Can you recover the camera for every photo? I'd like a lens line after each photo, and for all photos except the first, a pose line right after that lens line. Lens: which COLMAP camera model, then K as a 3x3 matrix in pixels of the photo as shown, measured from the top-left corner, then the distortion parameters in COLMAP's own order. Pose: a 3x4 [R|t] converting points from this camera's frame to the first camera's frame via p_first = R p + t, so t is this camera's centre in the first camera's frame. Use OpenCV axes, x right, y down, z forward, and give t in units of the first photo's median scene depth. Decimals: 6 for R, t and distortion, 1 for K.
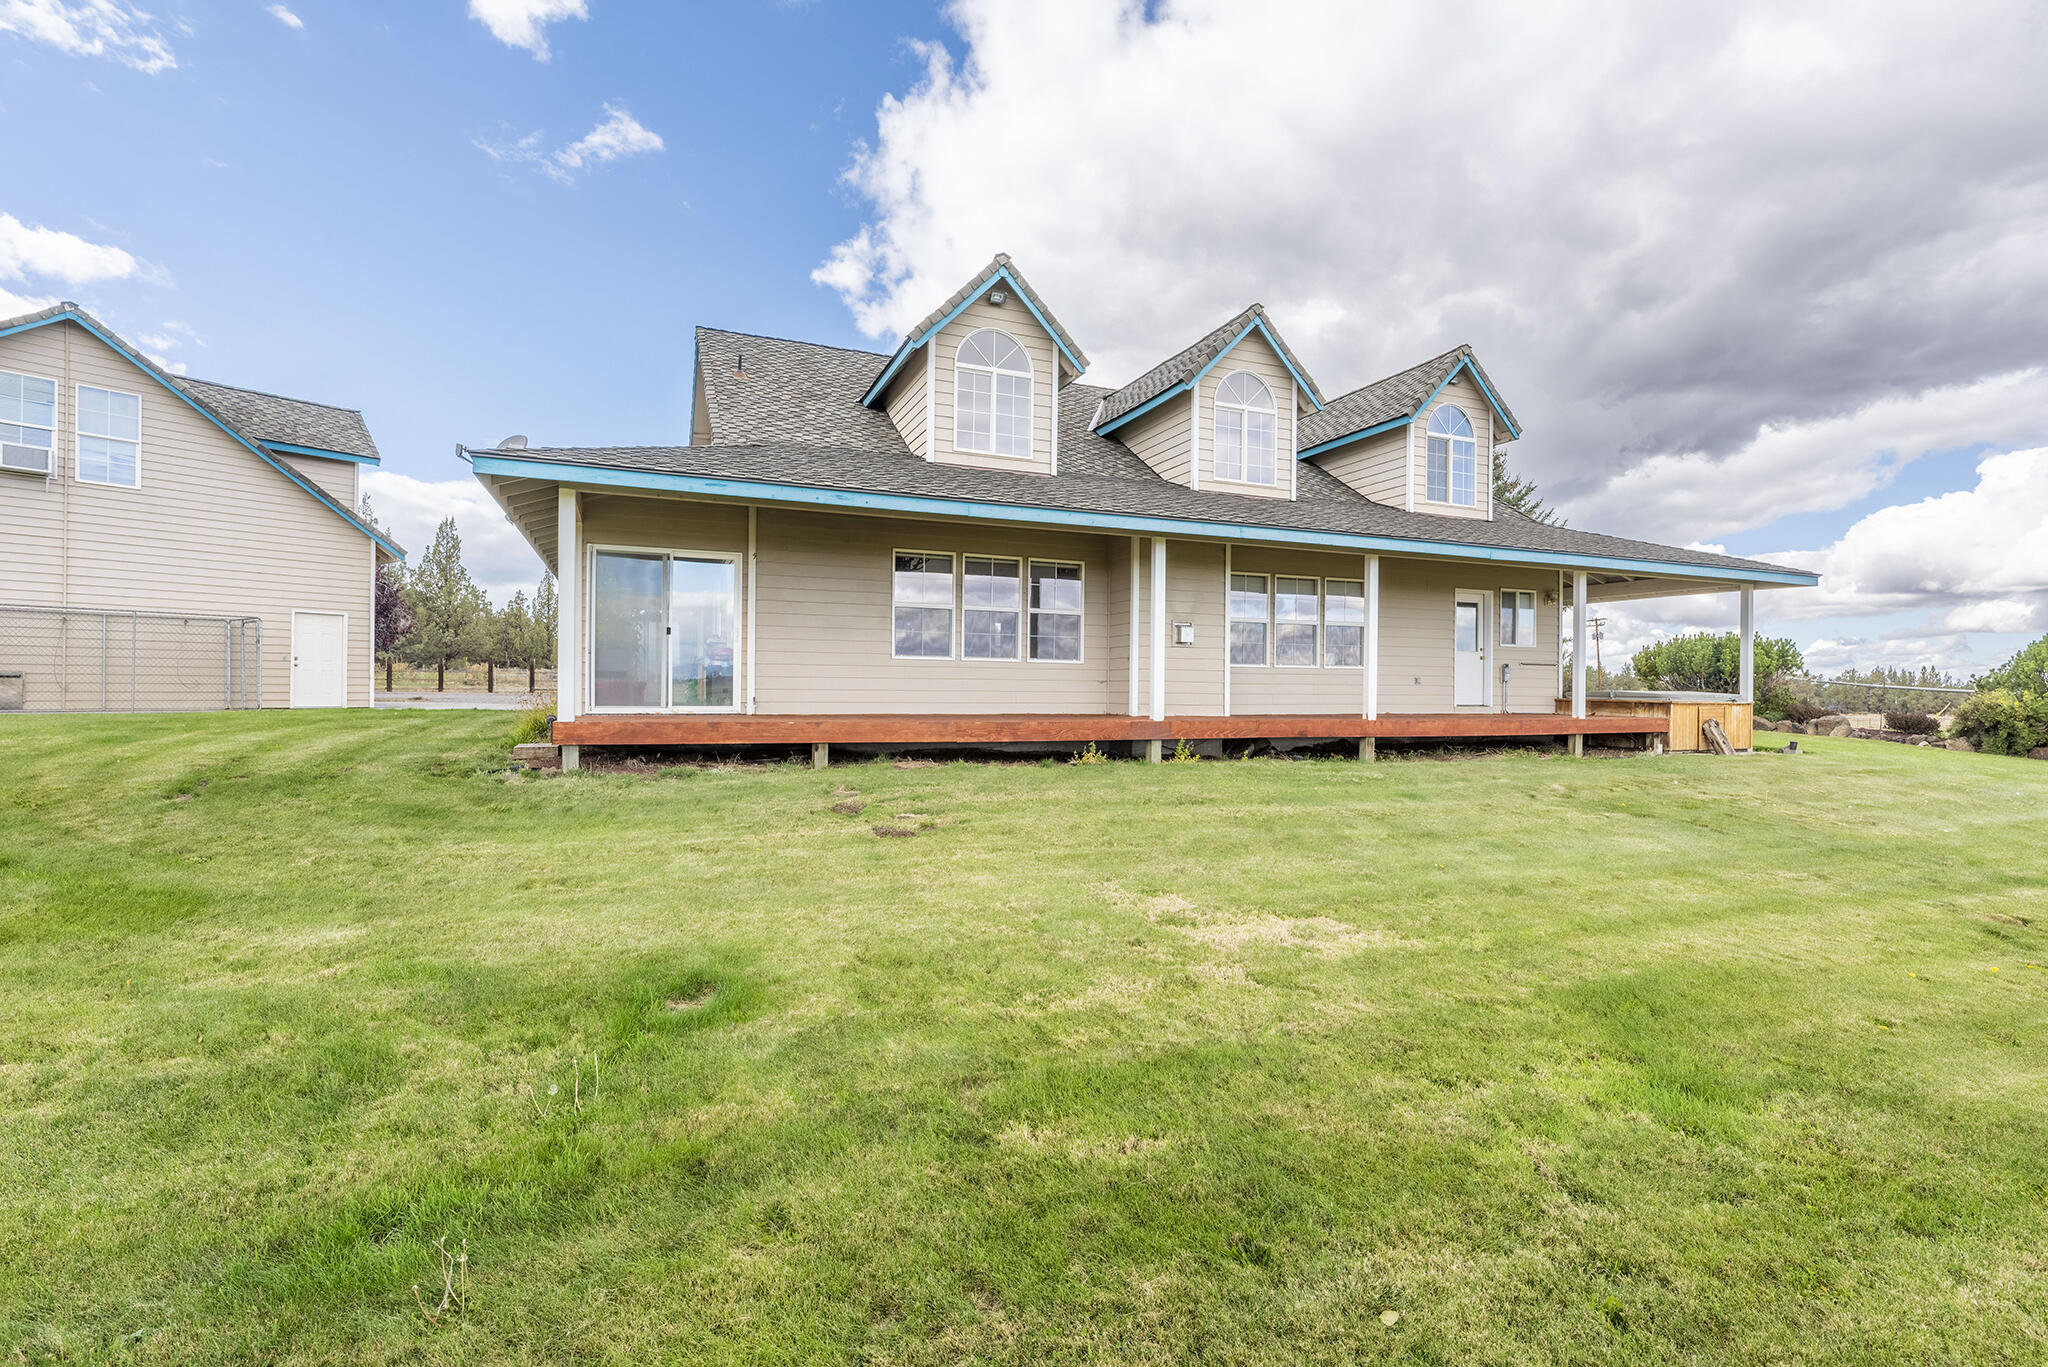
lens RADIAL K [[1007.0, 0, 1034.5], [0, 1007.0, 676.3], [0, 0, 1]] dist [-0.005218, 0.000990]
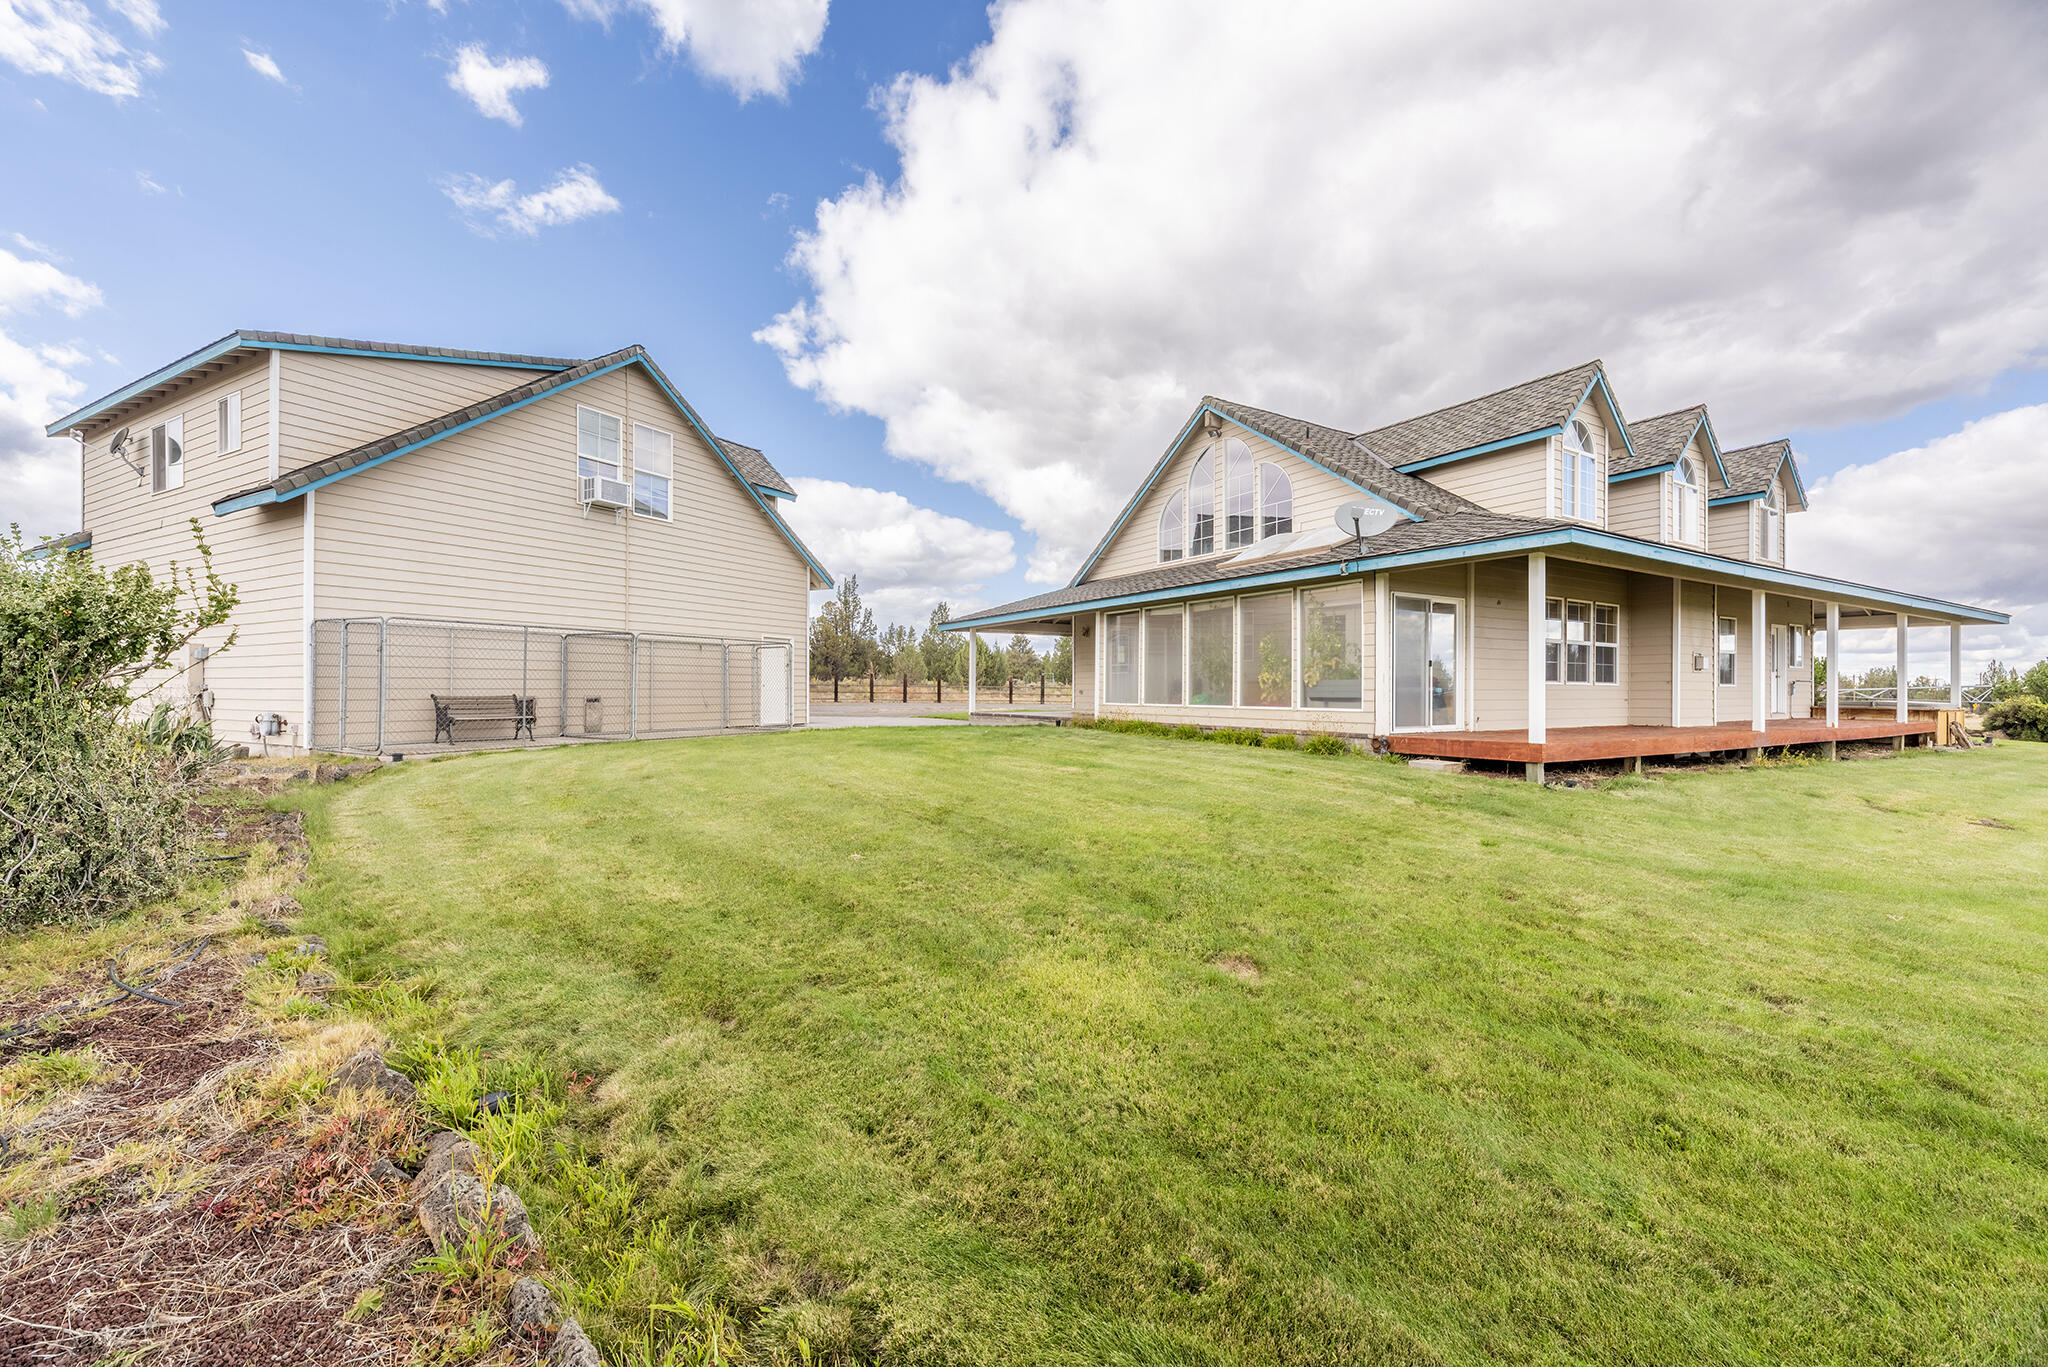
lens RADIAL K [[834.3, 0, 1037.7], [0, 834.3, 666.3], [0, 0, 1]] dist [0.007545, -0.000054]
pose [[0.989572, -0.002284, 0.144023, -0.562380], [0.004625, 0.999863, -0.015924, -0.015703], [-0.143967, 0.016424, 0.989446, 0.060339]]
